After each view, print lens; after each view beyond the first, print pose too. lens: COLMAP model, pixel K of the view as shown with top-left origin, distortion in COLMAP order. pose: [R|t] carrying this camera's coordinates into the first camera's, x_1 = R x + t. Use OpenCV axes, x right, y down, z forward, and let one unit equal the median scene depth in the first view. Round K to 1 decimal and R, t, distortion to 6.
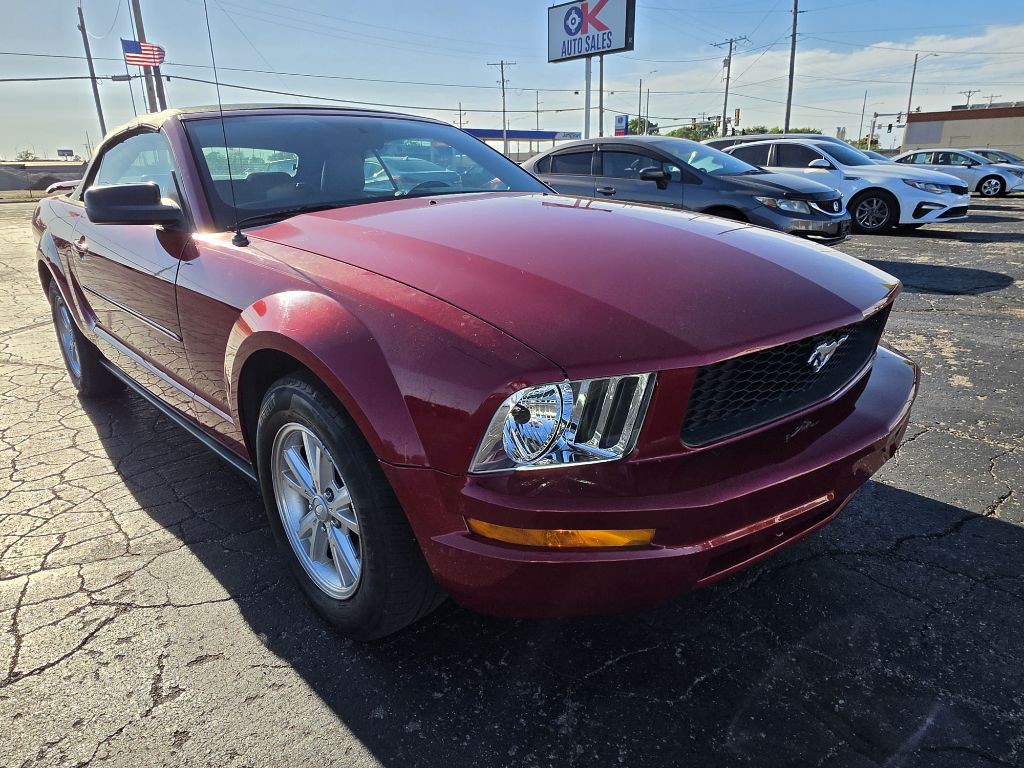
lens RADIAL K [[697.4, 0, 512.0], [0, 697.4, 384.0], [0, 0, 1]] dist [-0.002985, -0.001093]
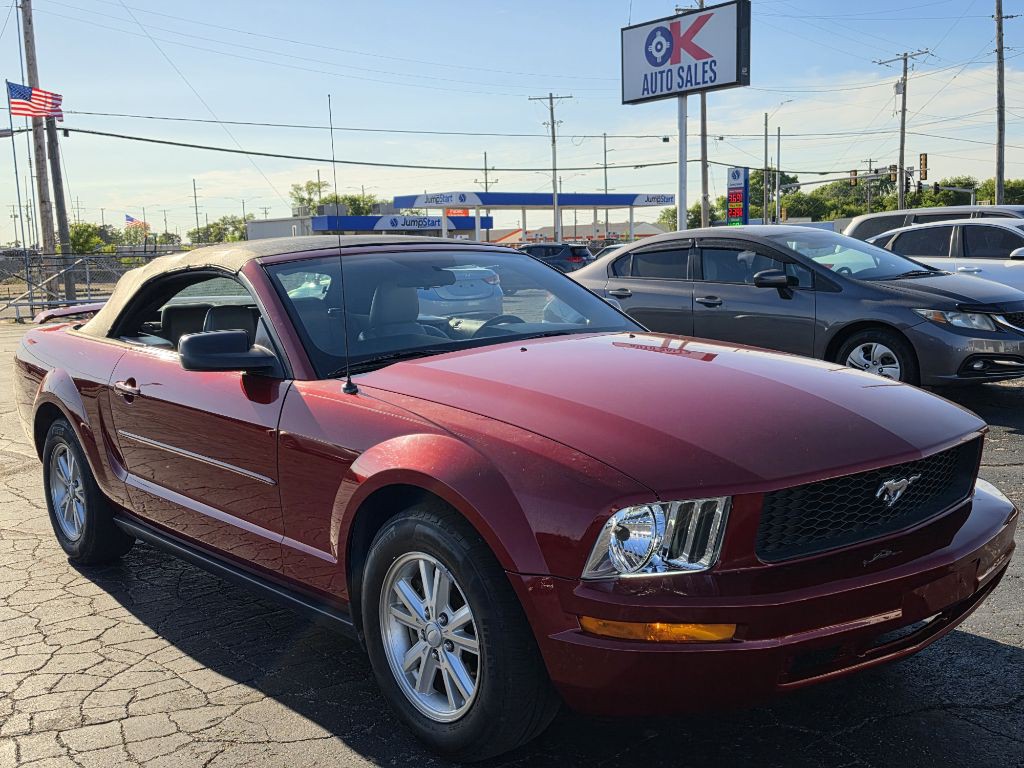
lens RADIAL K [[1162.4, 0, 497.6], [0, 1162.4, 370.4], [0, 0, 1]] dist [0.129269, -0.268298]
pose [[0.998358, -0.005742, -0.057003, -0.017748], [-0.005254, 0.981598, -0.190886, 0.031432], [0.057050, 0.190872, 0.979956, -0.217398]]
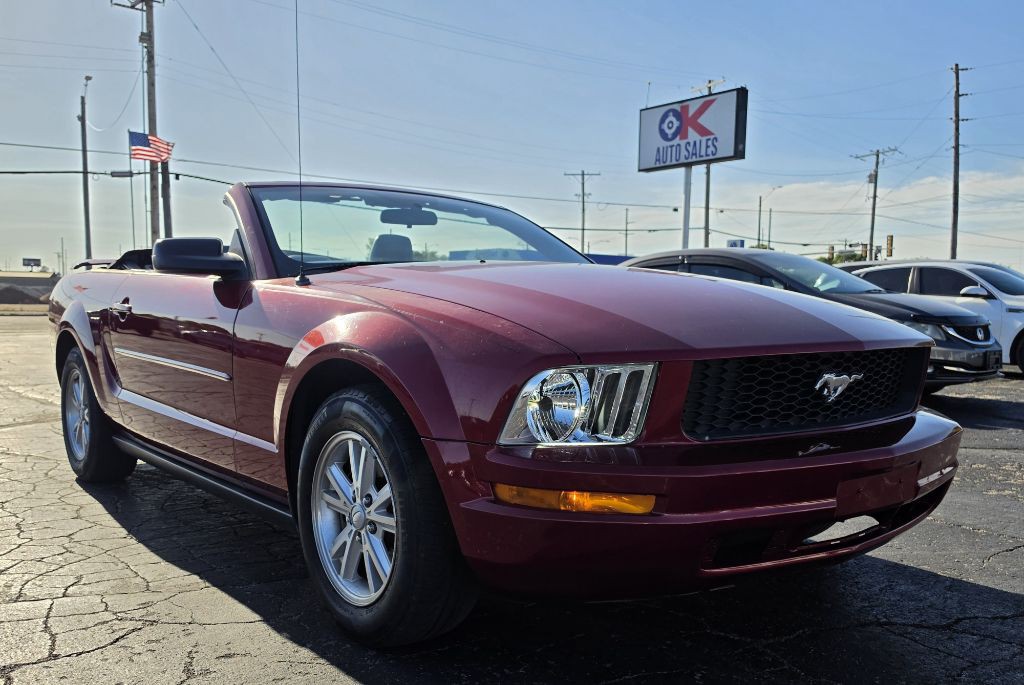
lens RADIAL K [[952.9, 0, 522.2], [0, 952.9, 365.3], [0, 0, 1]] dist [0.120184, -0.237989]
pose [[0.996675, 0.039577, -0.071229, 0.017346], [-0.055127, 0.971216, -0.231733, 0.071484], [0.060007, 0.234889, 0.970168, -0.114351]]
